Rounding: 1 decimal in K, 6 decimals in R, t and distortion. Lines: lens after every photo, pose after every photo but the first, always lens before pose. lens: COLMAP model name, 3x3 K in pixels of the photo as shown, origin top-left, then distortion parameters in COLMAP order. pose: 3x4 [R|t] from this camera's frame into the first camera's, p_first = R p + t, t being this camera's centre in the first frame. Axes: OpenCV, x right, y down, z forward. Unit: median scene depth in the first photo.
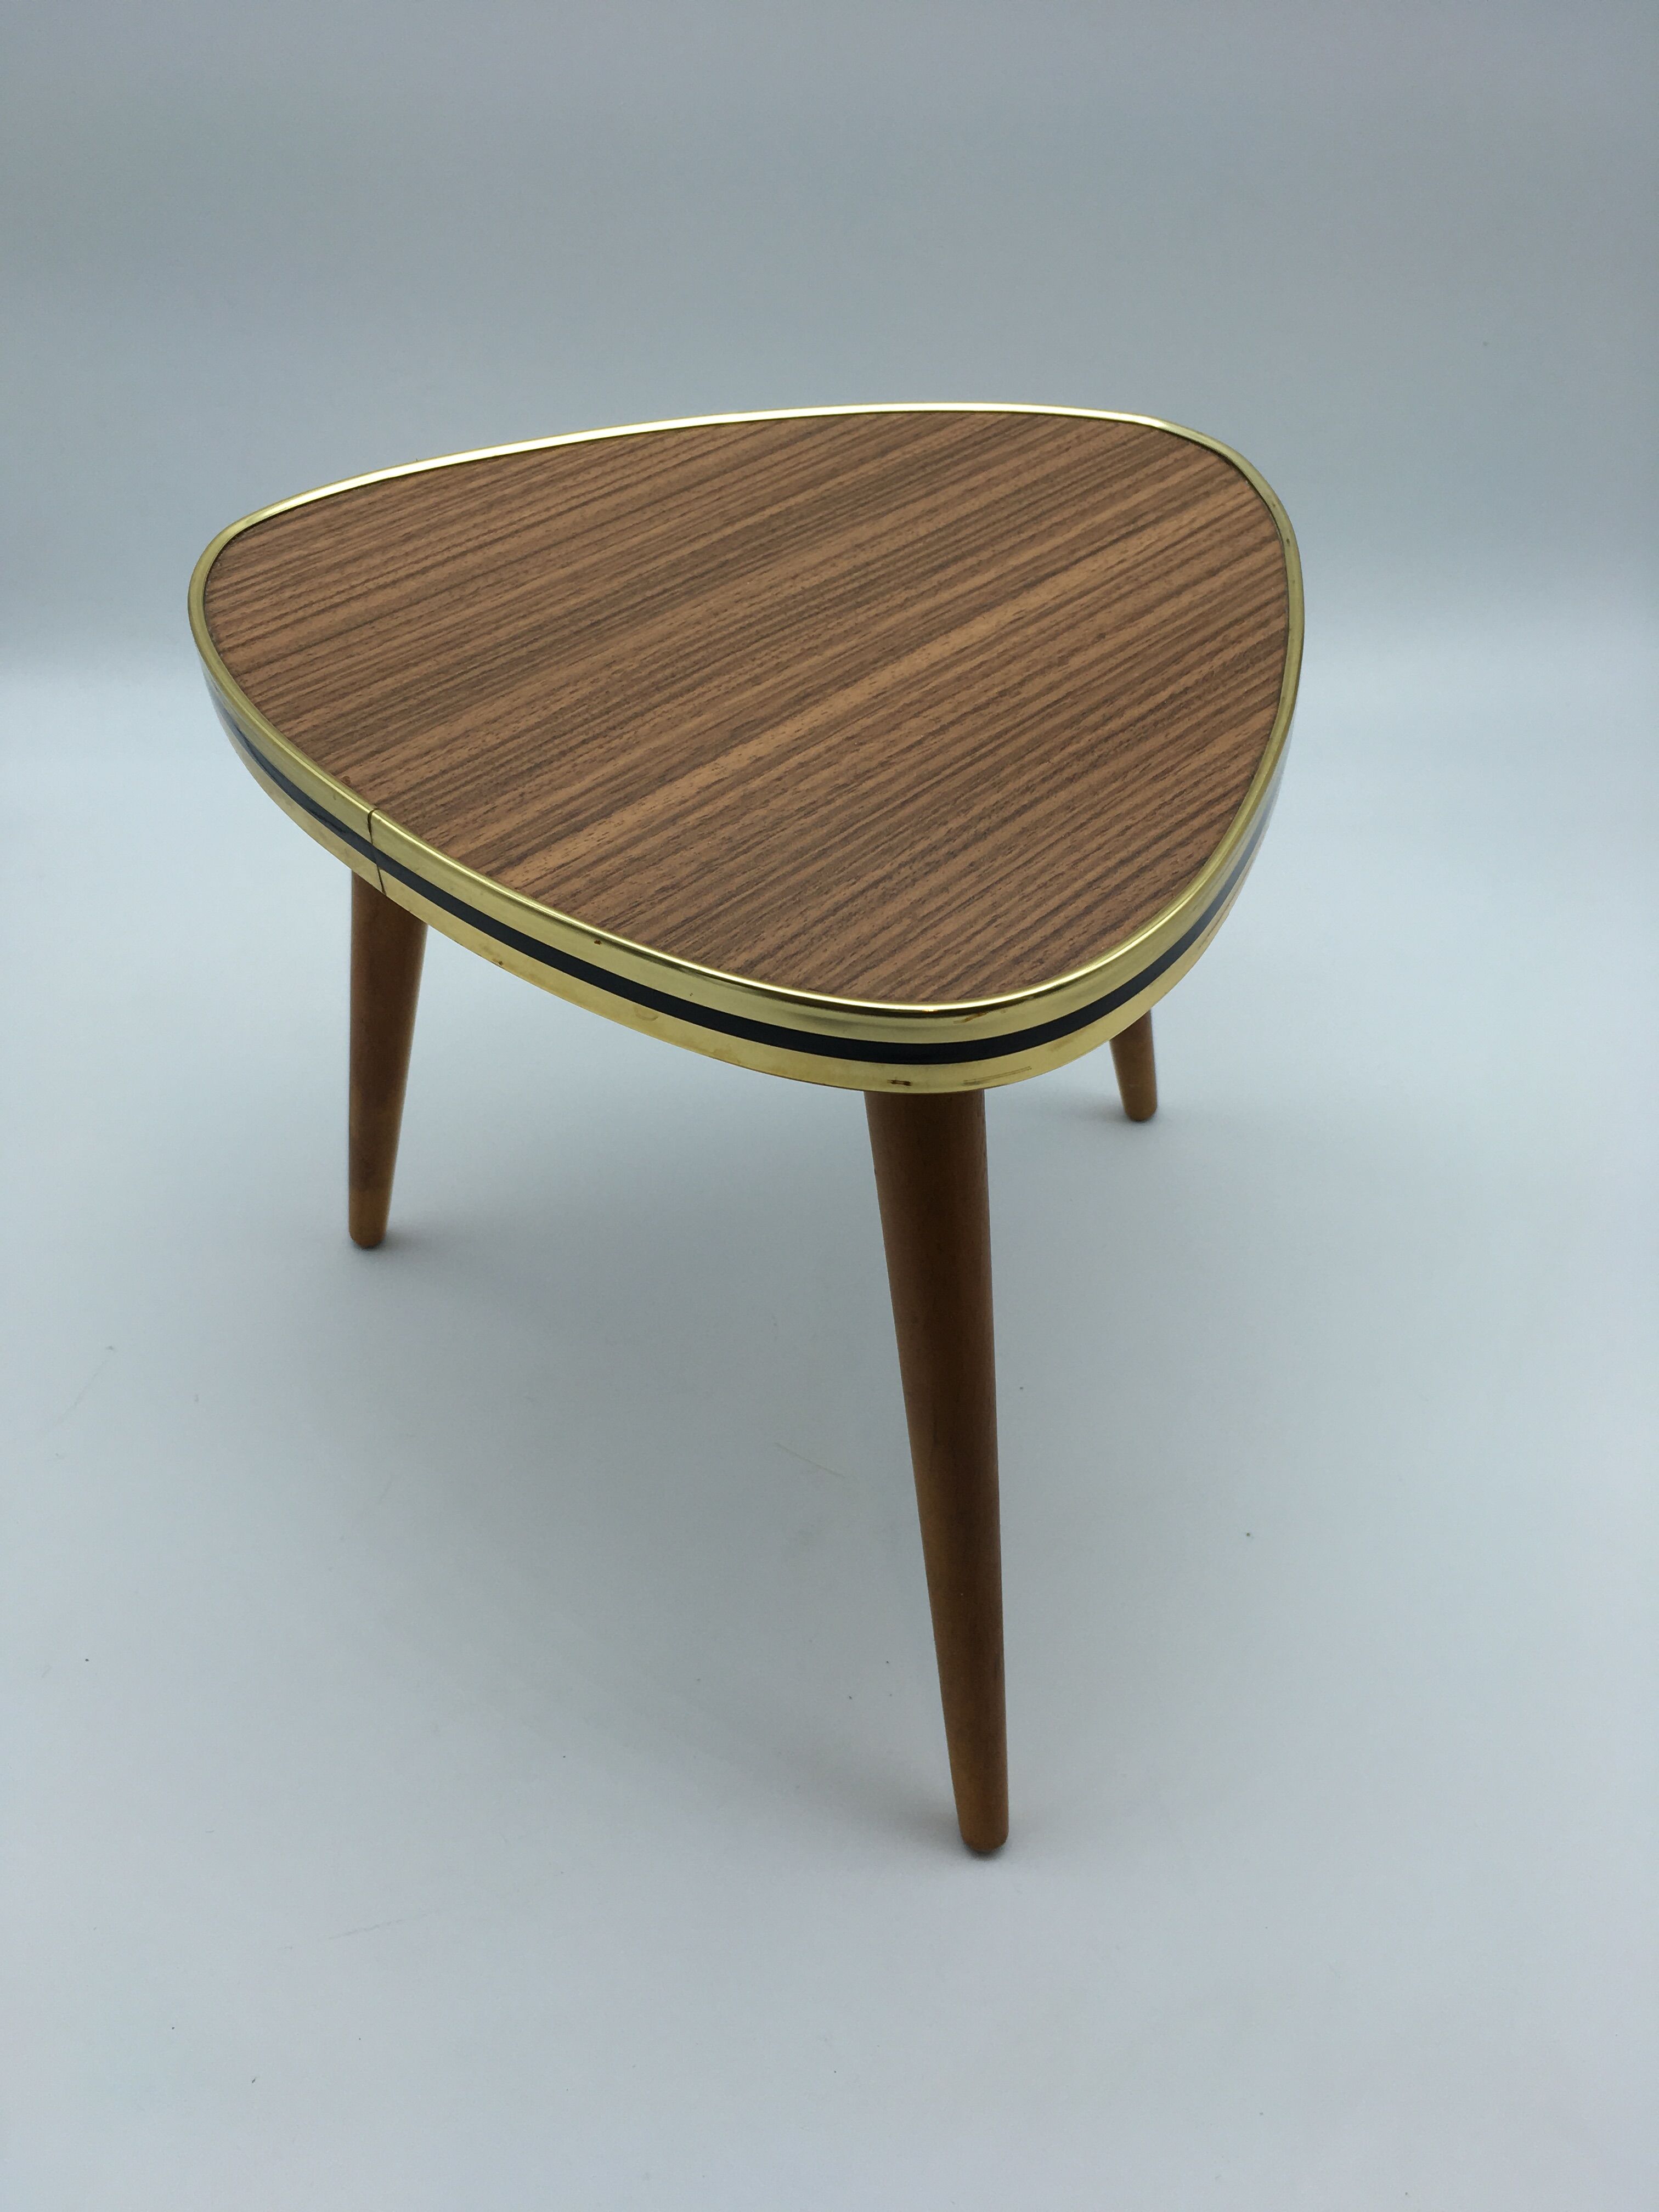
lens RADIAL K [[1932.8, 0, 839.1], [0, 1932.8, 1103.6], [0, 0, 1]] dist [0.047107, -0.139510]
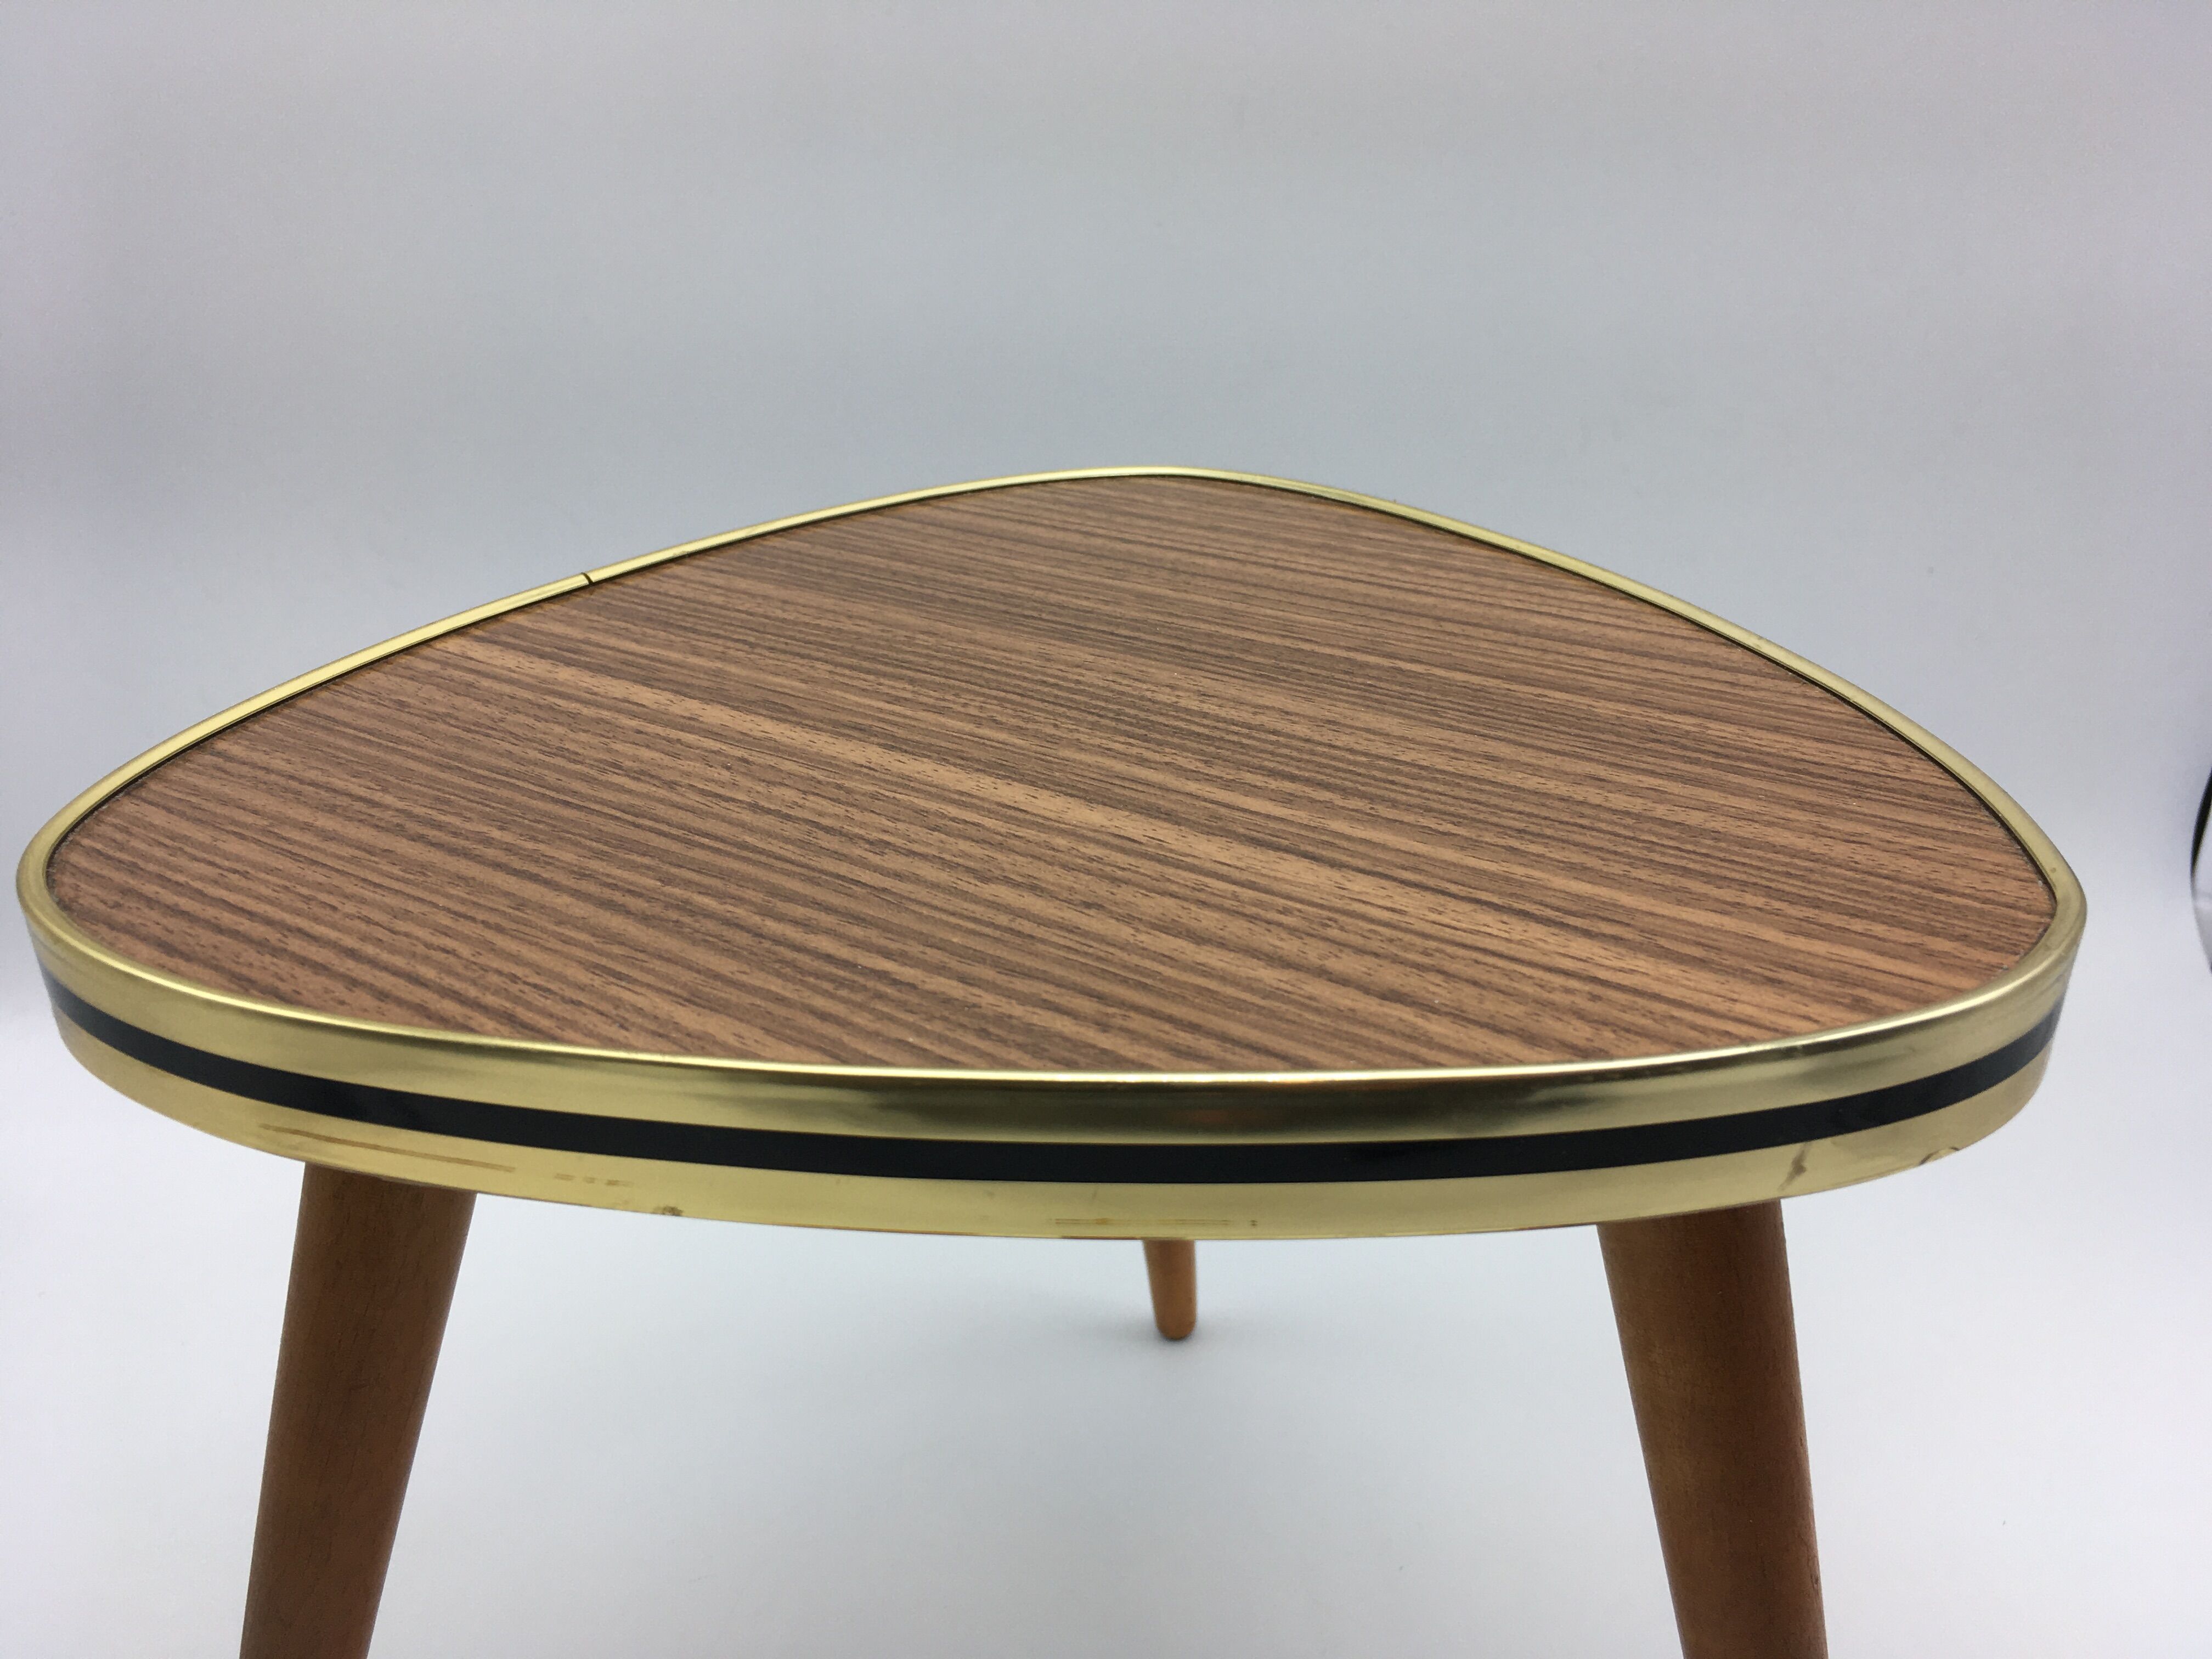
lens RADIAL K [[1932.8, 0, 1097.4], [0, 1932.8, 821.9], [0, 0, 1]] dist [0.047107, -0.139510]
pose [[0.166721, 0.411882, -0.895856, 0.583880], [-0.649217, 0.729683, 0.214660, -0.357001], [0.742106, 0.545817, 0.389055, 0.733151]]
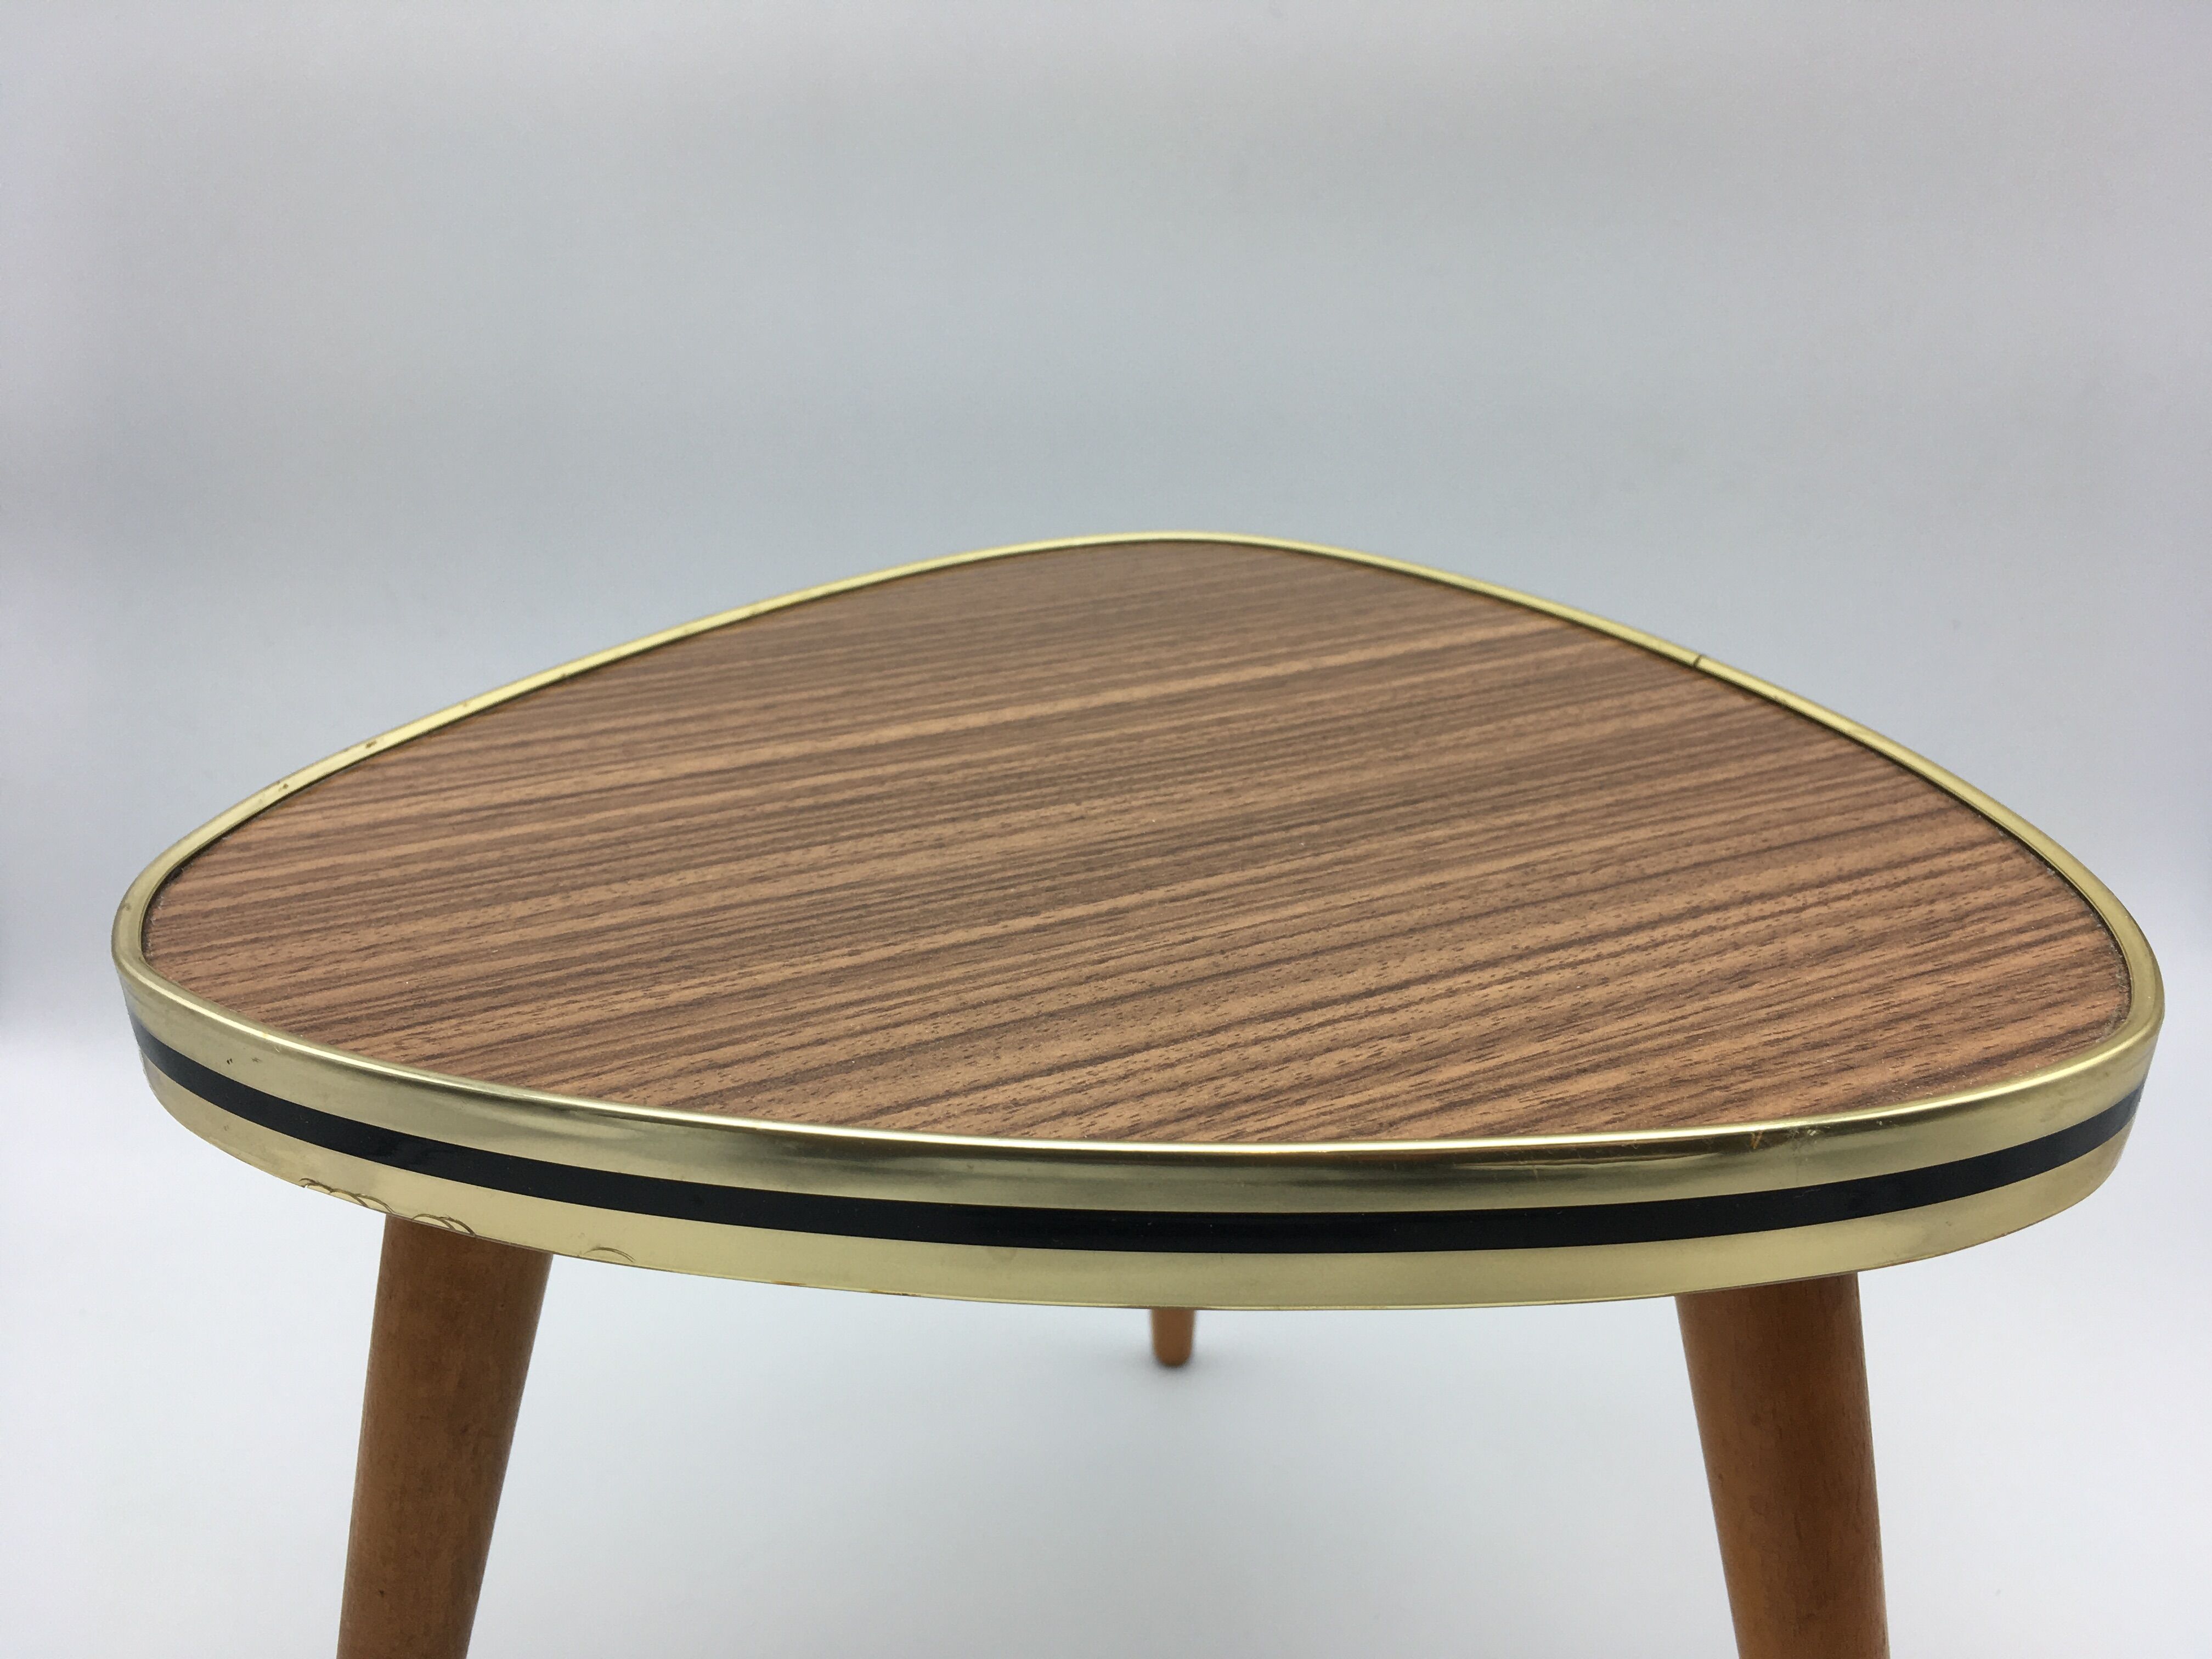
lens RADIAL K [[1932.8, 0, 1105.9], [0, 1932.8, 828.8], [0, 0, 1]] dist [0.047107, -0.139510]
pose [[-0.937978, -0.114055, 0.327396, -0.235330], [0.246693, 0.443948, 0.861425, -0.803076], [-0.243597, 0.888764, -0.388277, 1.238217]]
